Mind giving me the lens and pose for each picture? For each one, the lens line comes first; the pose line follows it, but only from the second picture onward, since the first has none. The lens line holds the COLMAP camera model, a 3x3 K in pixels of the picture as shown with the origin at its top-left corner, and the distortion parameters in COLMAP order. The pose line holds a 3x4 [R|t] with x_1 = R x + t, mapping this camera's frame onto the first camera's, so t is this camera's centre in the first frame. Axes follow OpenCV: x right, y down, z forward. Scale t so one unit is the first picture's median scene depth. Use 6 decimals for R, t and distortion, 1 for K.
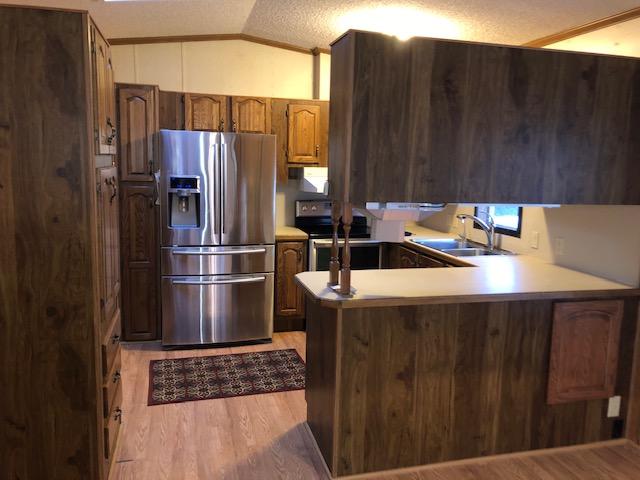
lens RADIAL K [[523.5, 0, 322.2], [0, 523.5, 238.8], [0, 0, 1]] dist [0.047589, -0.054443]
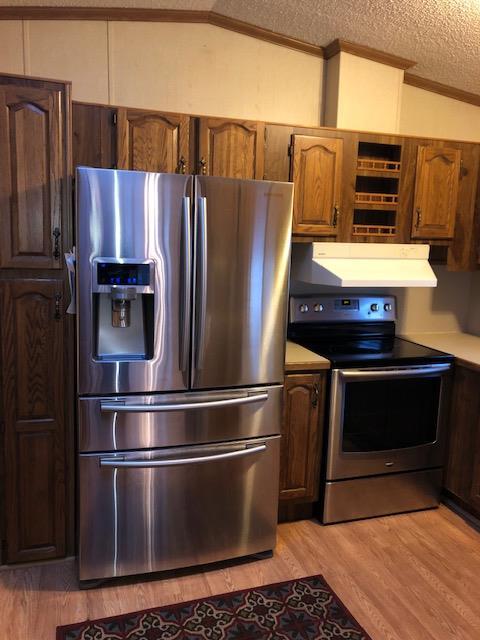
lens RADIAL K [[523.5, 0, 236.1], [0, 523.5, 317.8], [0, 0, 1]] dist [0.047589, -0.054443]
pose [[0.999405, 0.001338, 0.034468, -0.154636], [-0.001712, 0.999940, 0.010811, -0.062752], [-0.034452, -0.010864, 0.999347, 0.439587]]
